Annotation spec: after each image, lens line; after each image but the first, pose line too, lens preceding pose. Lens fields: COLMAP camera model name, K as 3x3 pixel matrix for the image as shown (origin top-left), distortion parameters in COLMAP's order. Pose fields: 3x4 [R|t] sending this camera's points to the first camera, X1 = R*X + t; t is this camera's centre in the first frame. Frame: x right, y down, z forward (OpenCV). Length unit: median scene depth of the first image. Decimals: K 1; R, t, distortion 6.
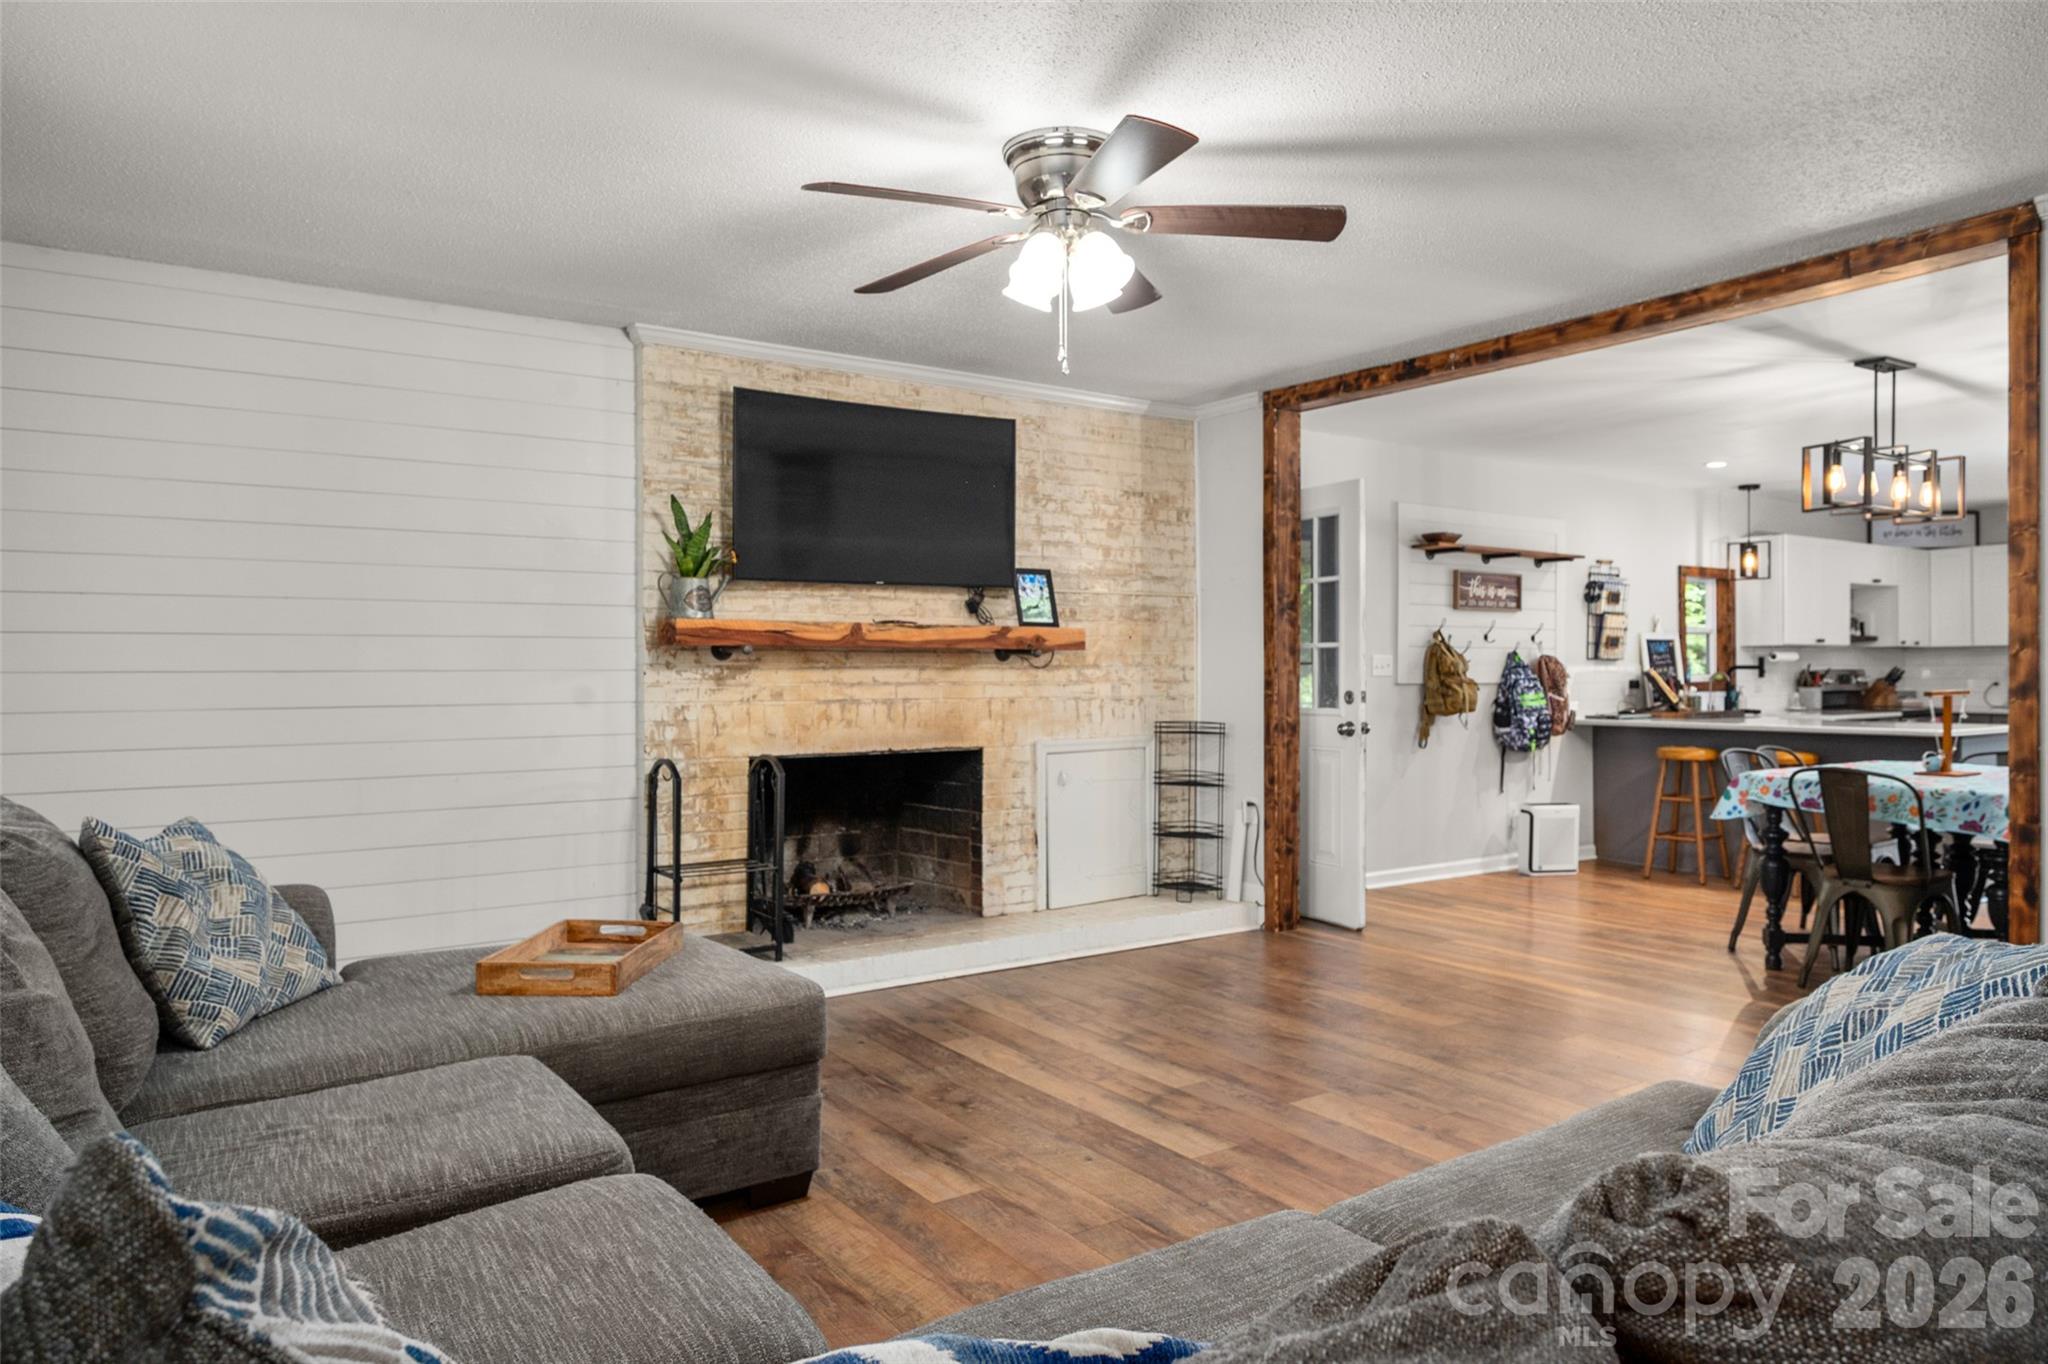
lens RADIAL K [[1298.2, 0, 1024.0], [0, 1298.2, 682.0], [0, 0, 1]] dist [-0.003571, 0.000038]
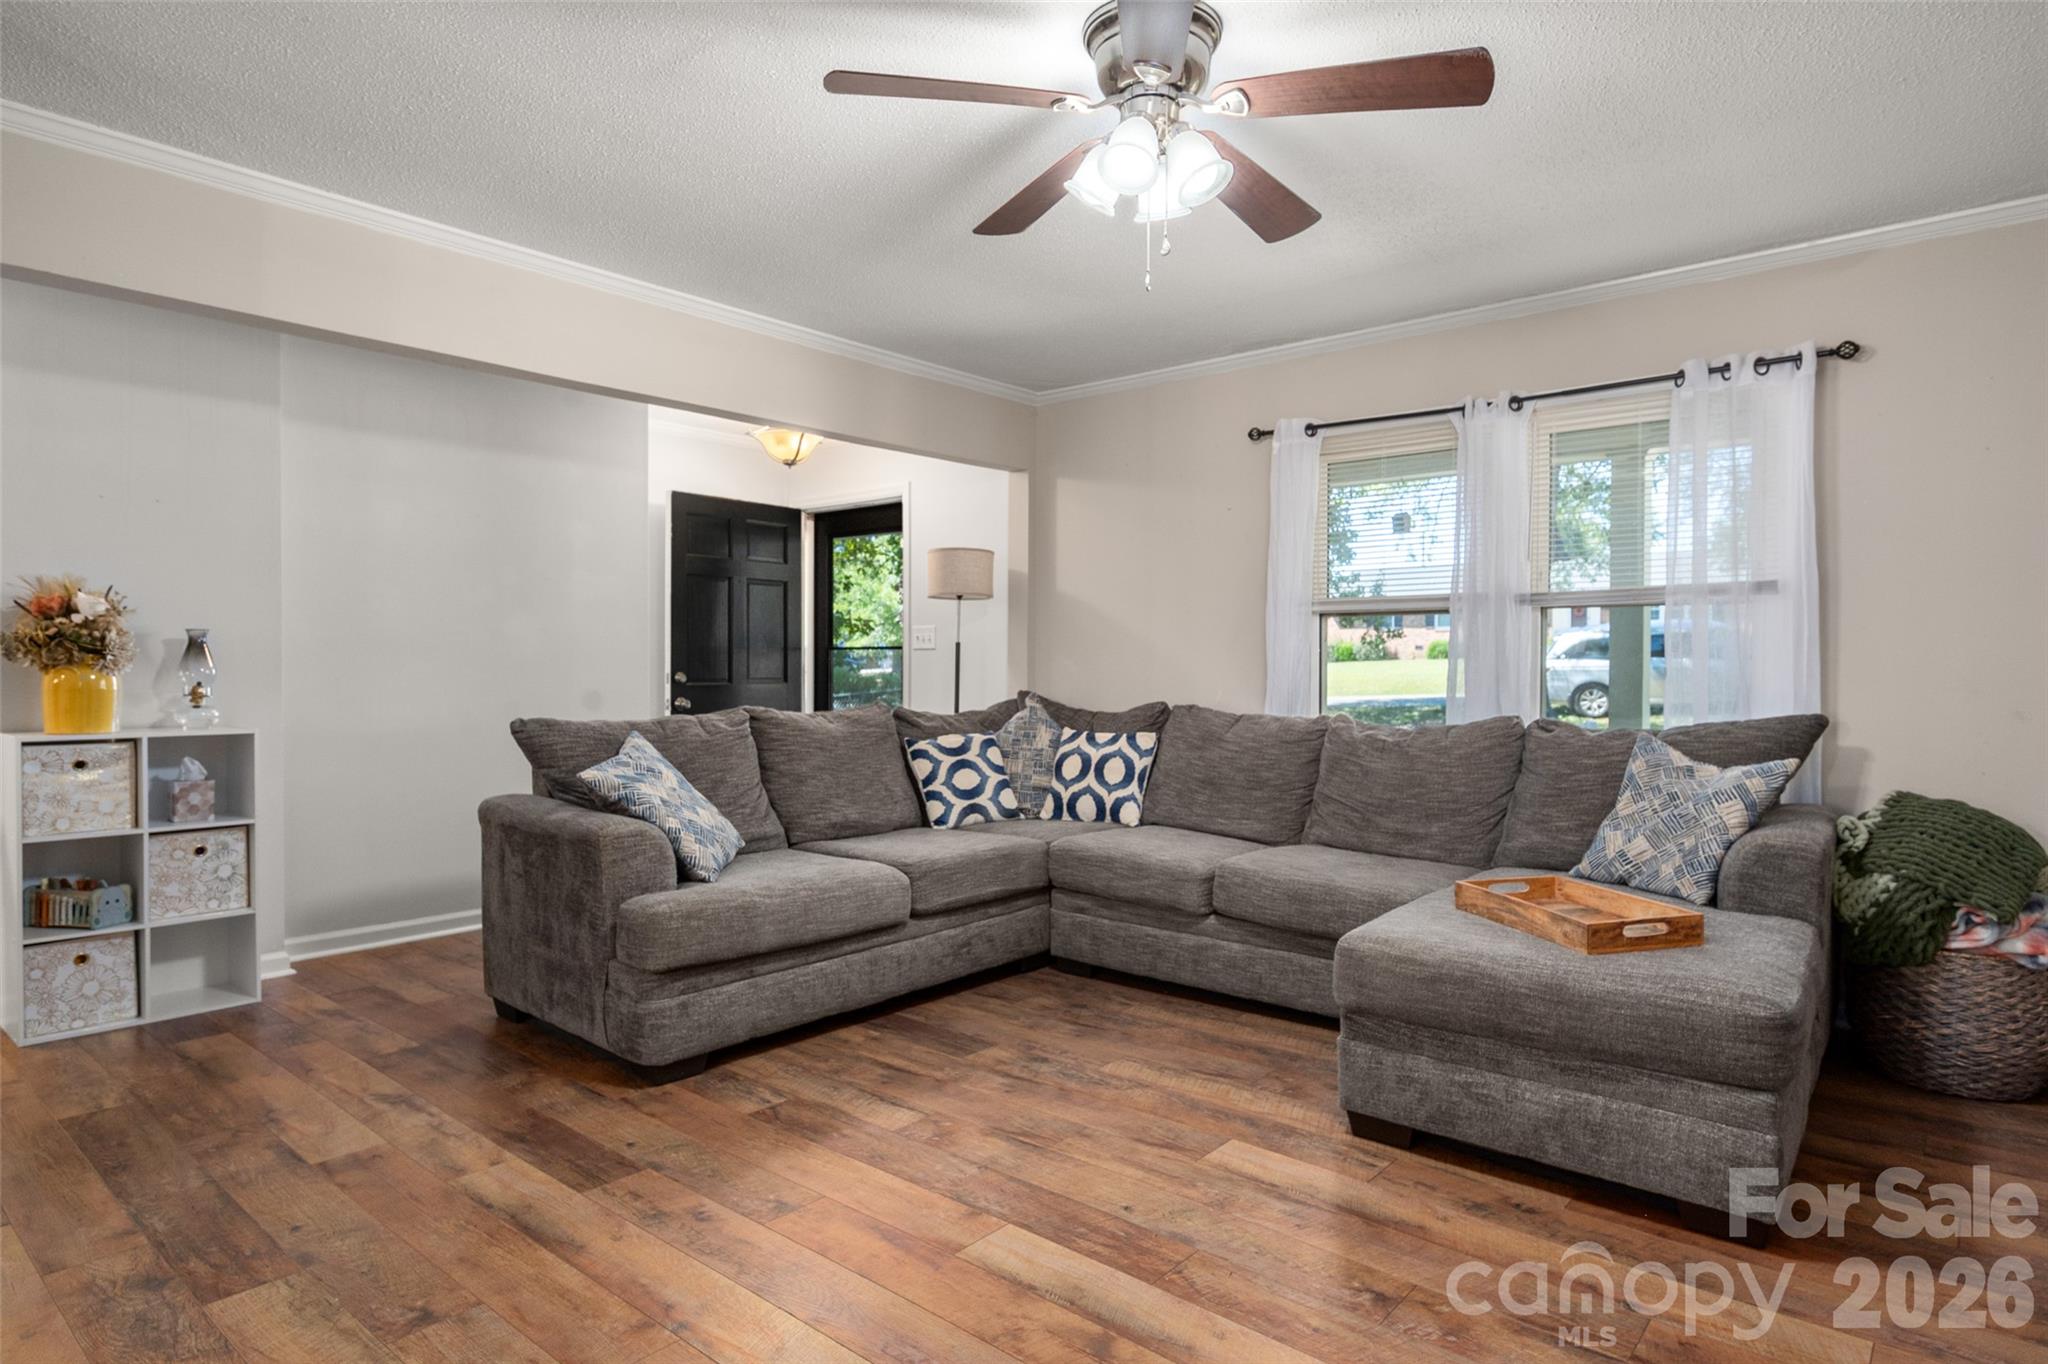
lens RADIAL K [[1140.3, 0, 1024.0], [0, 1140.3, 682.0], [0, 0, 1]] dist [-0.000591, 0.000667]
pose [[-0.964588, 0.003606, -0.263736, 0.188257], [-0.003680, 0.999625, 0.027127, 0.003338], [0.263735, 0.027137, -0.964213, 1.027827]]
